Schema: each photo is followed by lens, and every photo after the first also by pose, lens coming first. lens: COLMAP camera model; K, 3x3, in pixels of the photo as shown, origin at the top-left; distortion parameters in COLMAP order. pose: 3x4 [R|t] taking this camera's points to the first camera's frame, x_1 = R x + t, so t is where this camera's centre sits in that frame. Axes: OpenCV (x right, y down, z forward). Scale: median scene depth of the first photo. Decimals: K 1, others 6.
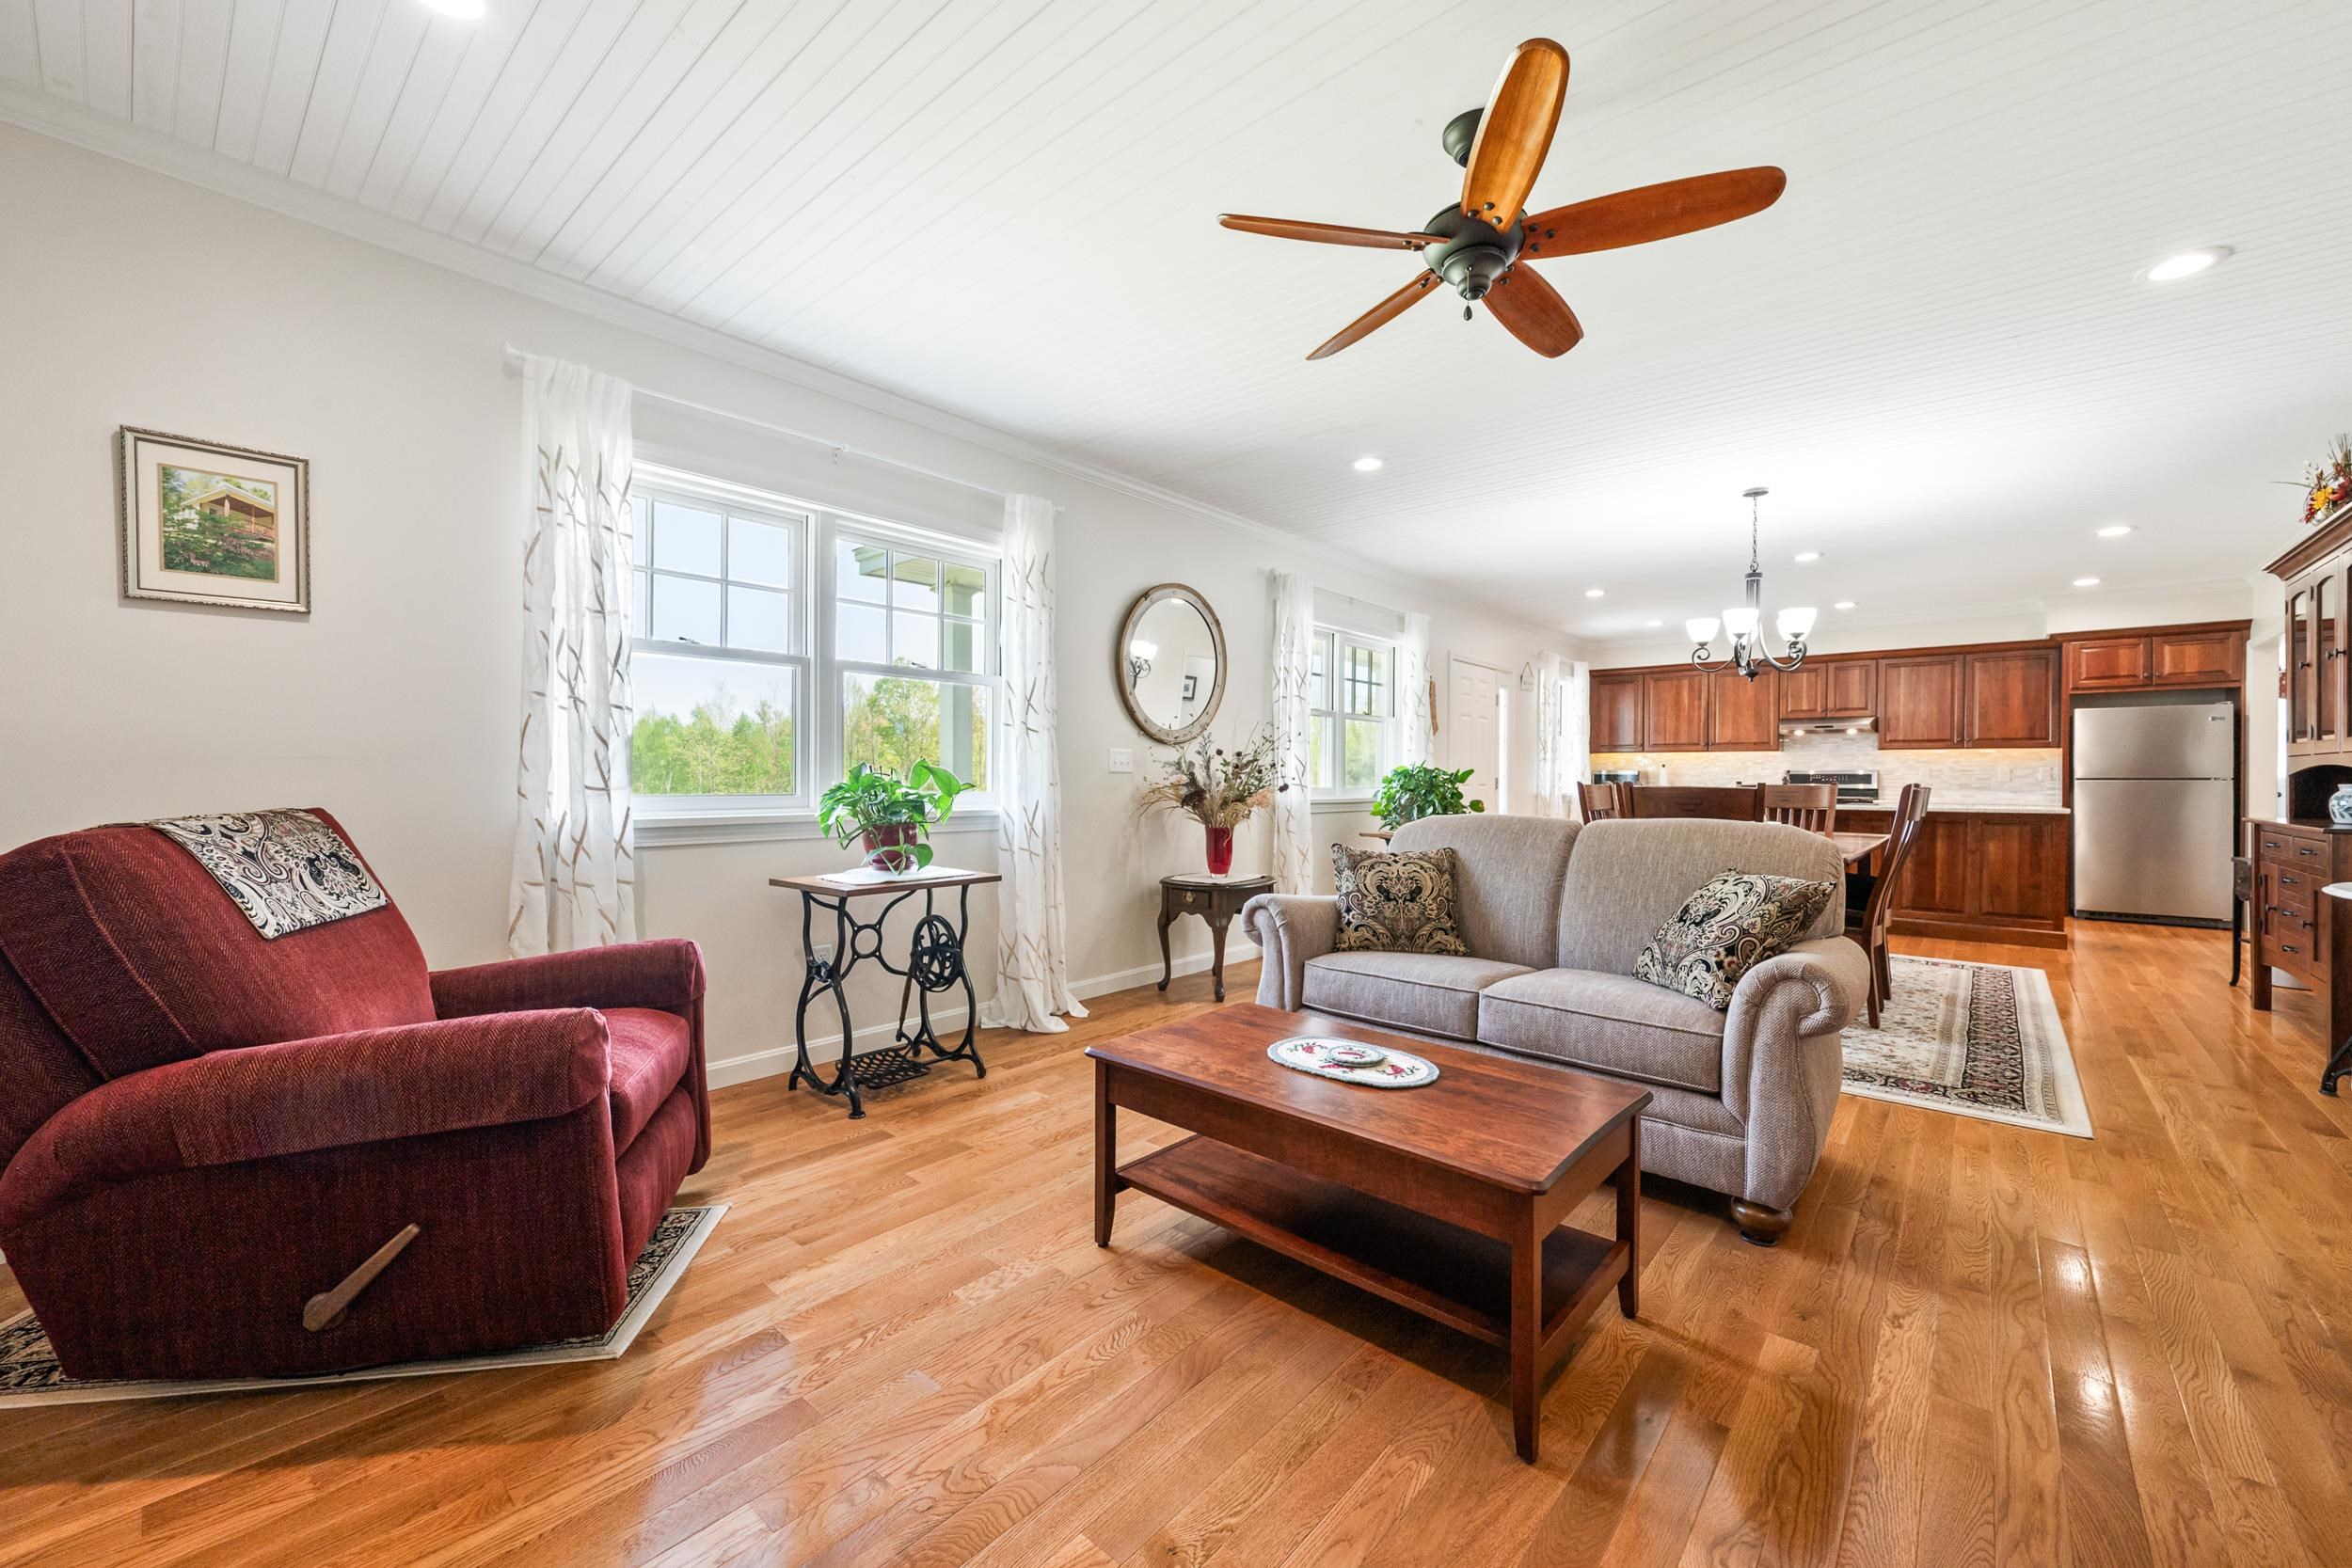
lens RADIAL K [[926.1, 0, 1175.0], [0, 926.1, 781.6], [0, 0, 1]] dist [-0.000045, -0.000063]
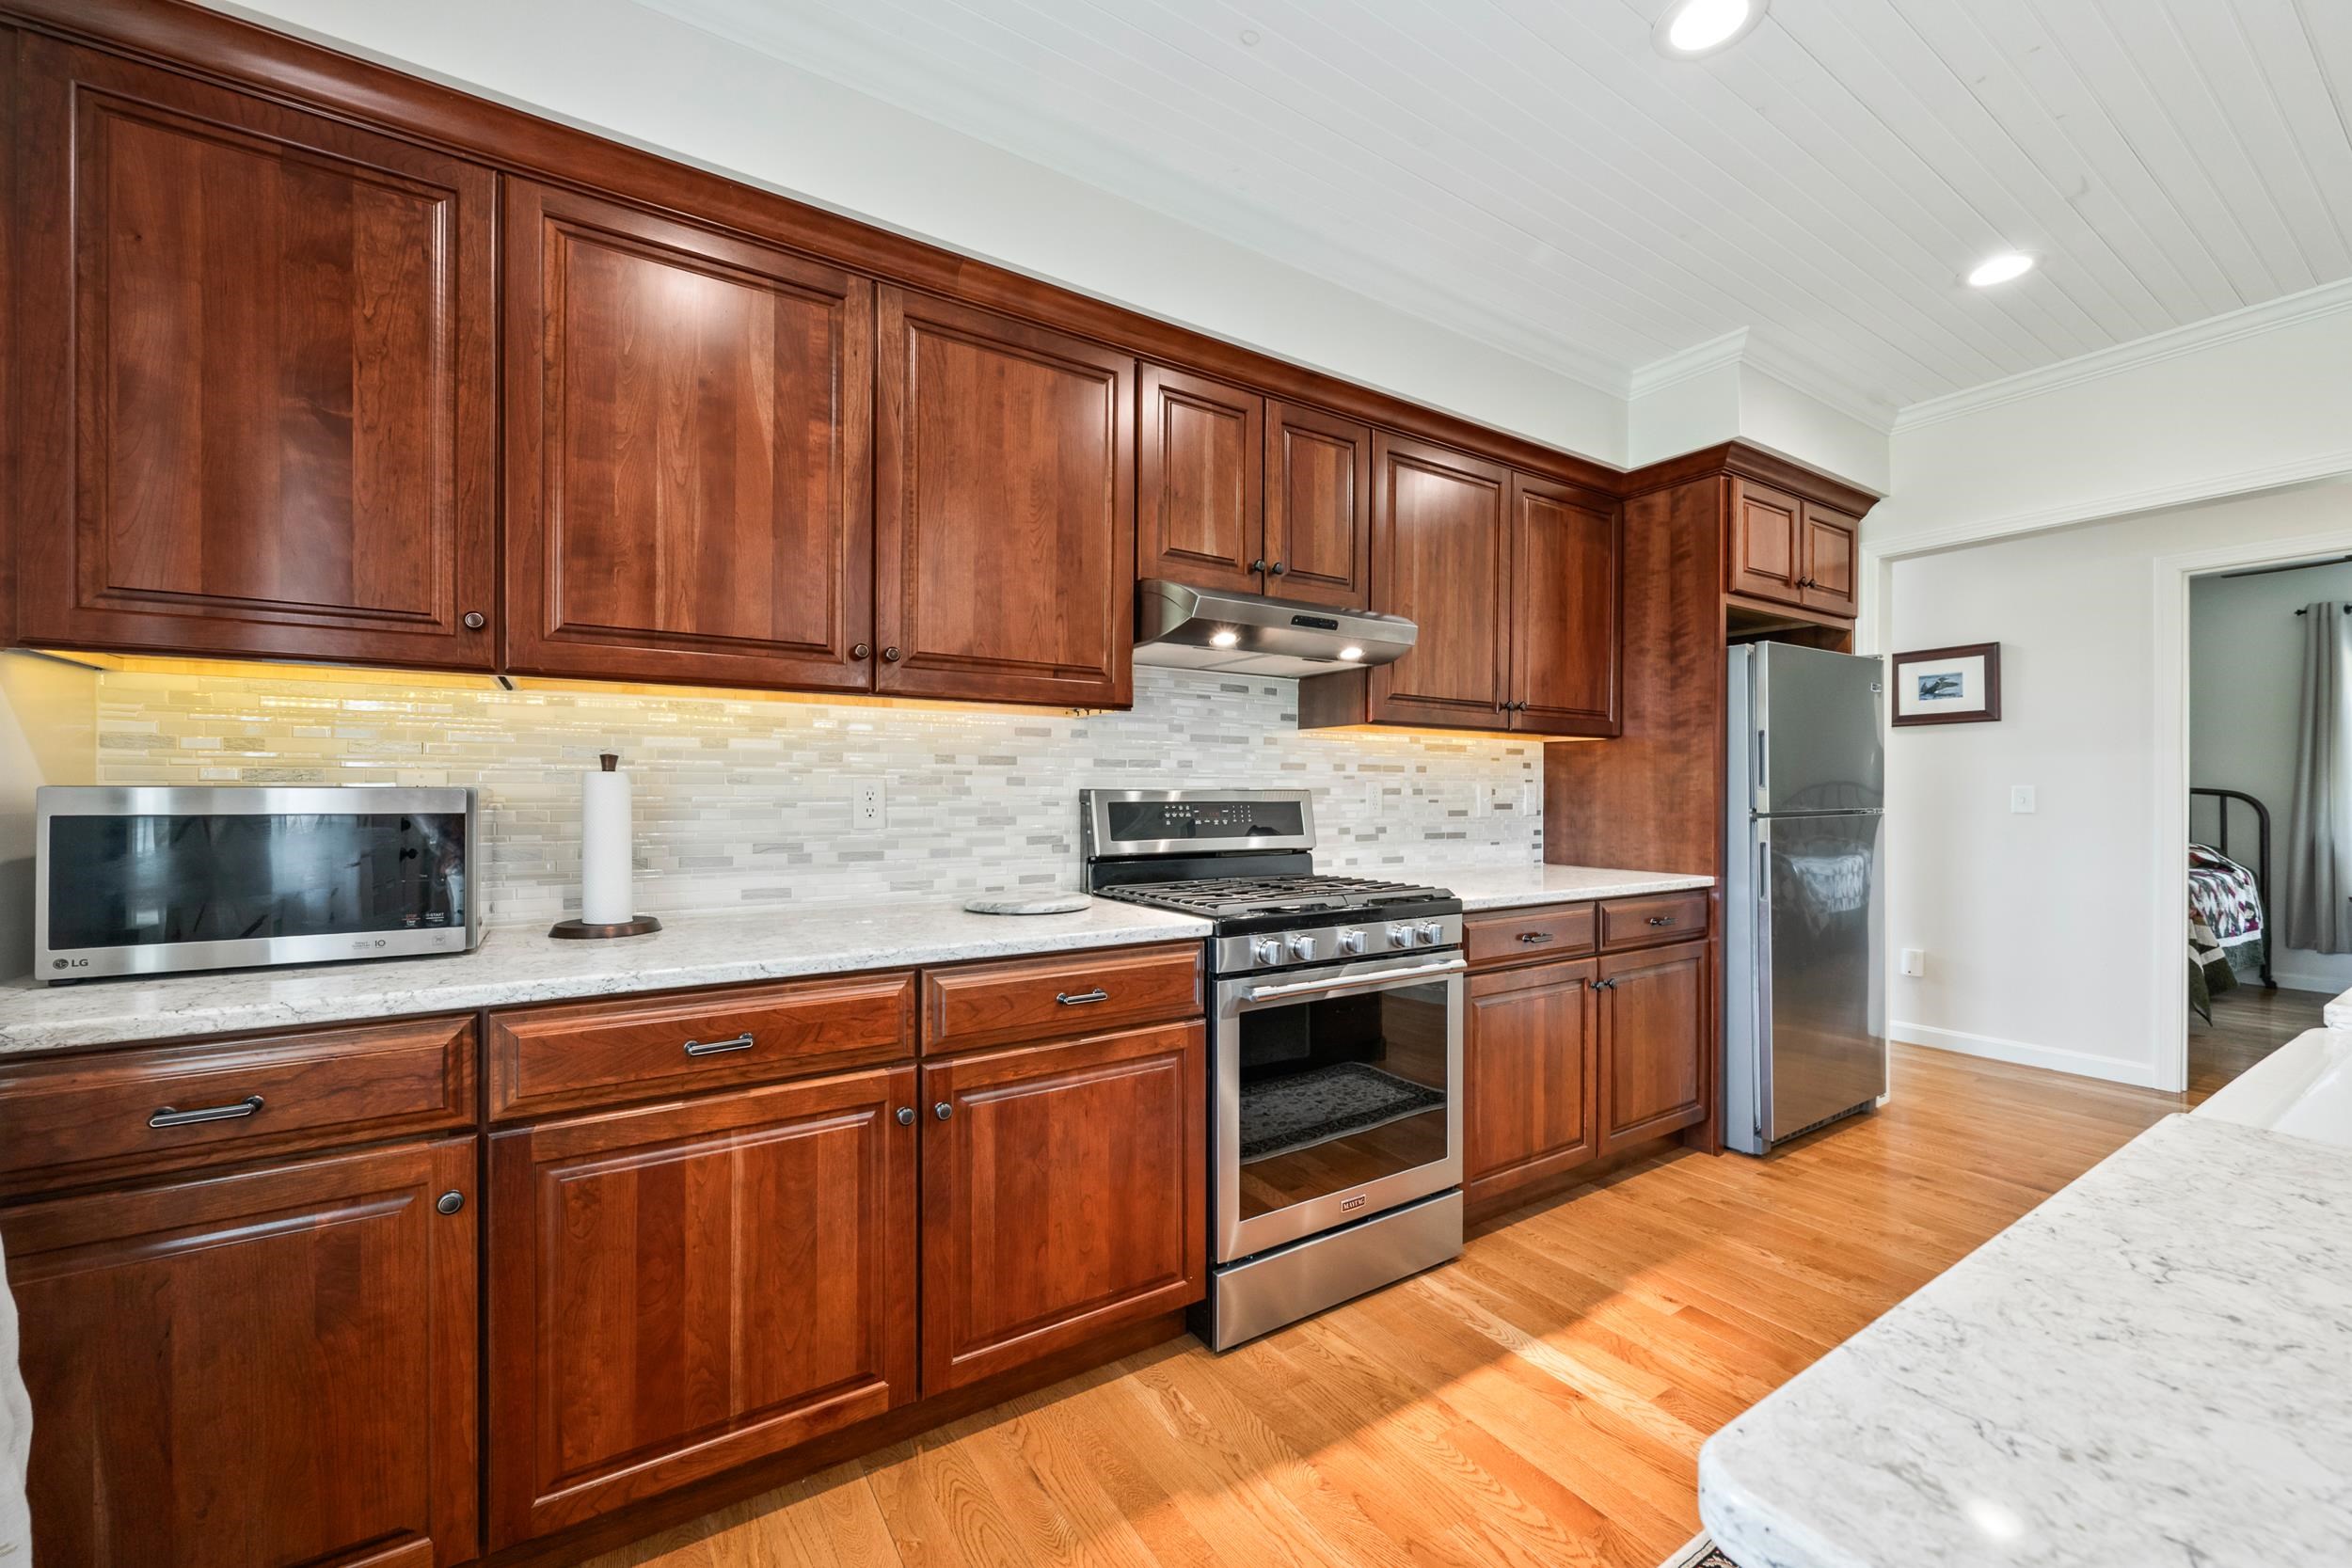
lens RADIAL K [[926.1, 0, 1185.7], [0, 926.1, 794.3], [0, 0, 1]] dist [-0.000045, -0.000063]
pose [[0.273748, -0.005414, 0.961786, 0.484474], [0.004499, 0.999980, 0.004349, -0.013696], [-0.961791, 0.003137, 0.273767, 1.056684]]
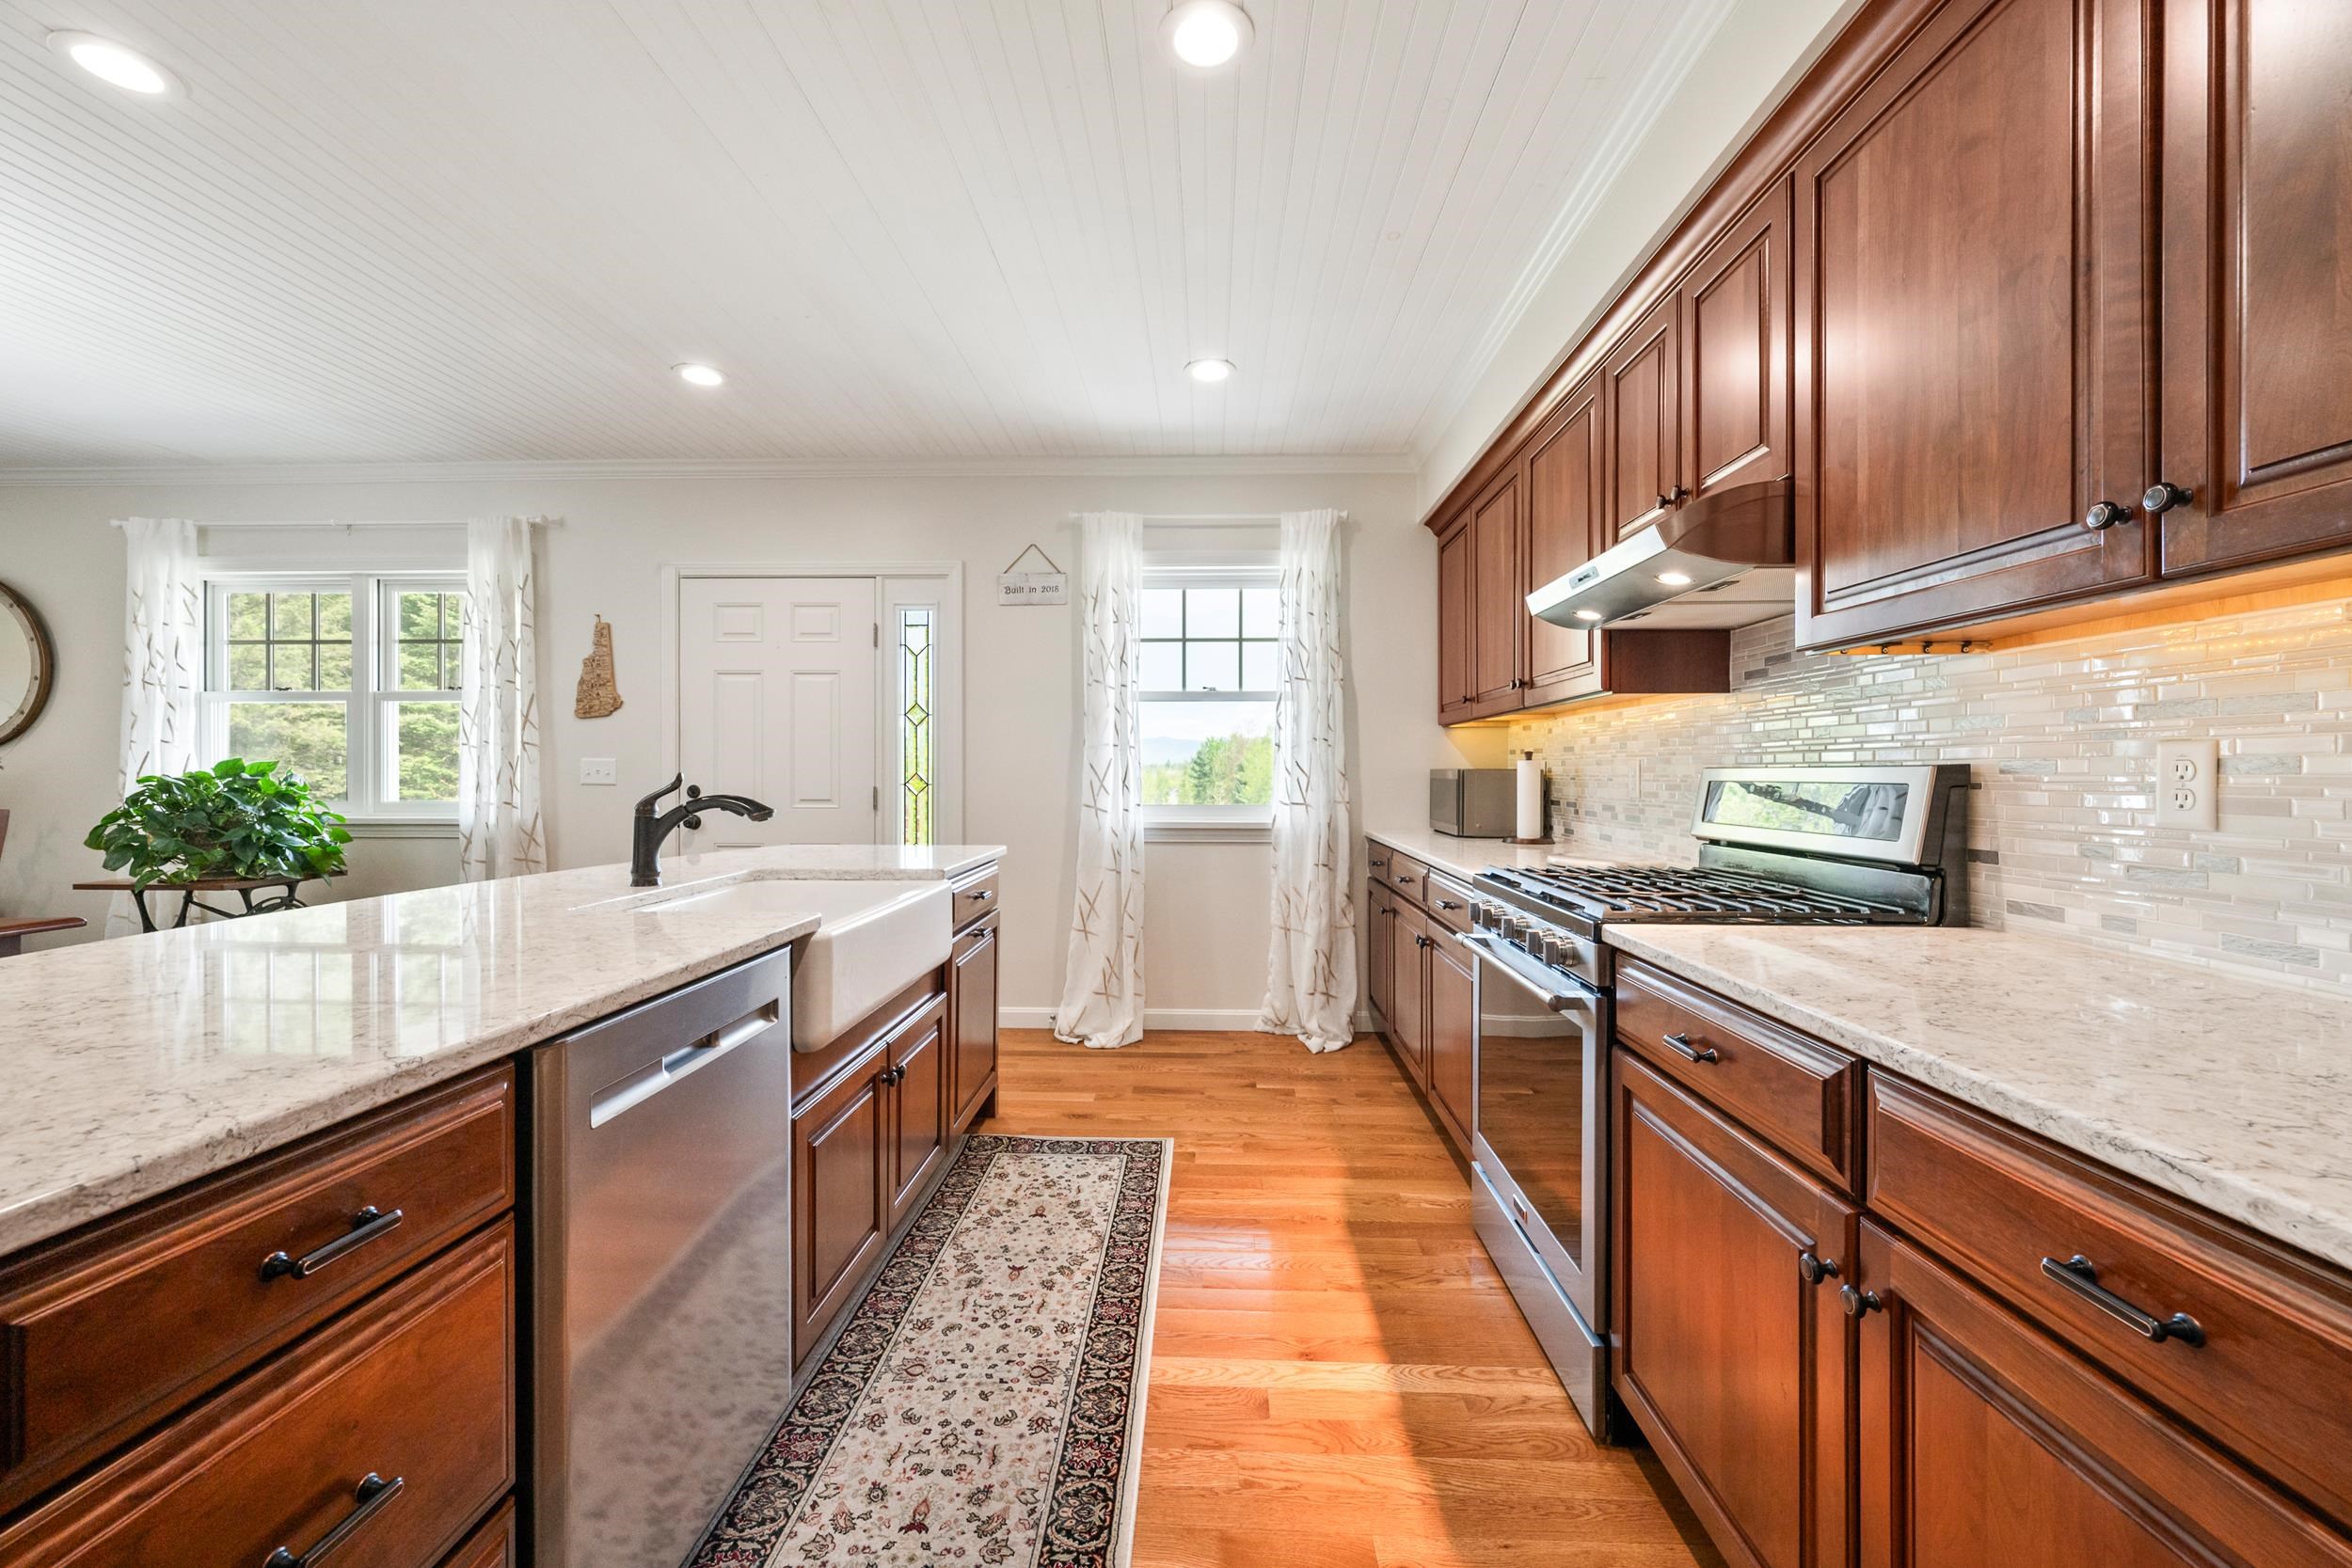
lens RADIAL K [[926.1, 0, 1177.7], [0, 926.1, 777.3], [0, 0, 1]] dist [-0.000045, -0.000063]
pose [[0.625505, 0.002262, -0.780217, 0.894874], [-0.001648, 0.999997, 0.001578, -0.010880], [0.780218, 0.000298, 0.625507, 0.852926]]
